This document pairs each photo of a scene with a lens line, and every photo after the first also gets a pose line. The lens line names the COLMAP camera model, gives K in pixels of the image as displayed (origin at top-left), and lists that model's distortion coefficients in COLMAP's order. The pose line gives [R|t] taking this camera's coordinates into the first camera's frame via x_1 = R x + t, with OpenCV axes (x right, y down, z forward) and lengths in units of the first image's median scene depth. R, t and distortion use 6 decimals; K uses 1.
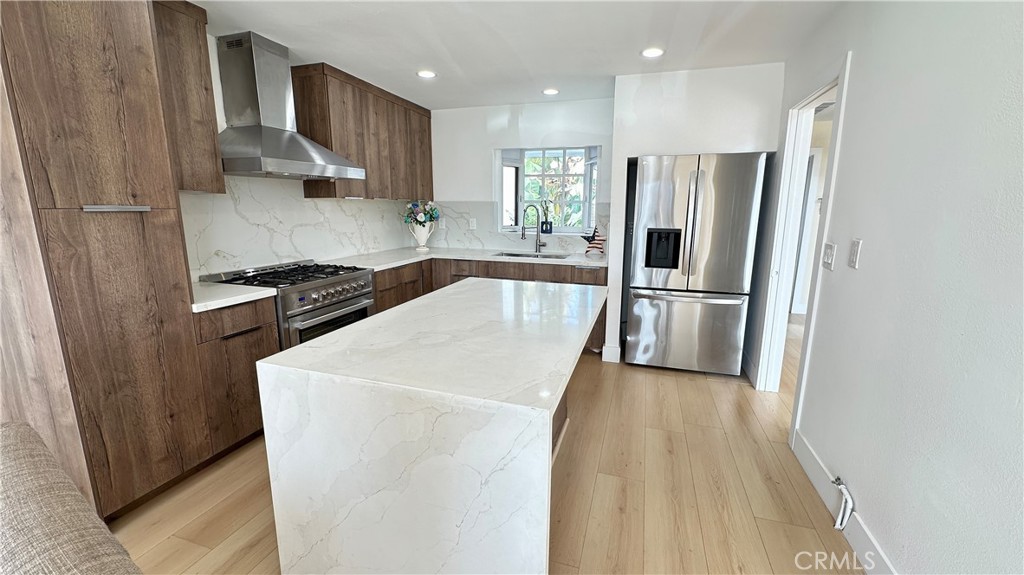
lens RADIAL K [[409.4, 0, 509.0], [0, 409.4, 281.1], [0, 0, 1]] dist [-0.002209, 0.000125]
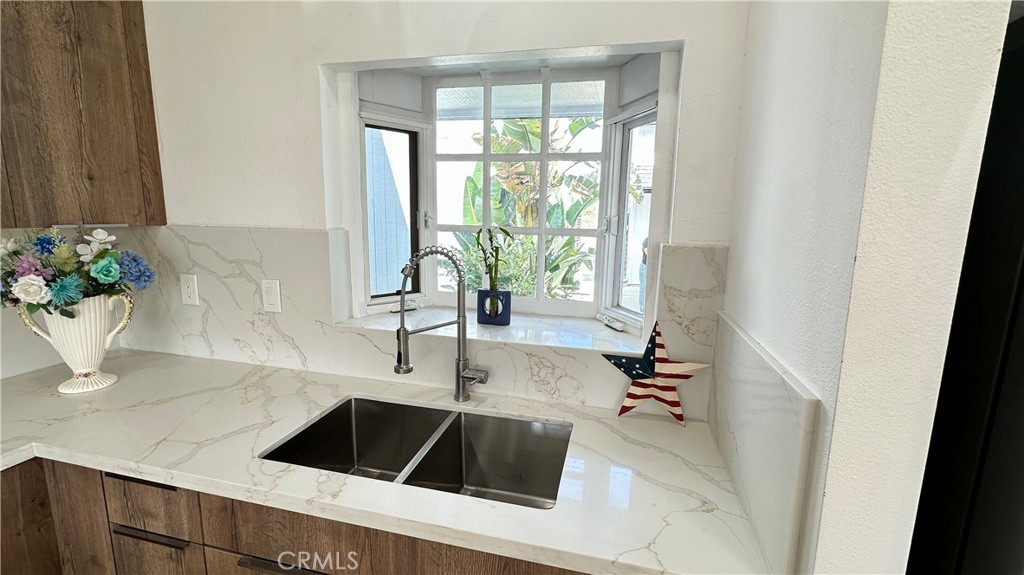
lens RADIAL K [[468.8, 0, 511.1], [0, 468.8, 294.8], [0, 0, 1]] dist [0.002961, 0.001295]
pose [[0.997048, -0.001753, 0.076756, 0.076379], [0.002399, 0.999962, -0.008328, -0.138989], [-0.076739, 0.008488, 0.997015, 0.614412]]
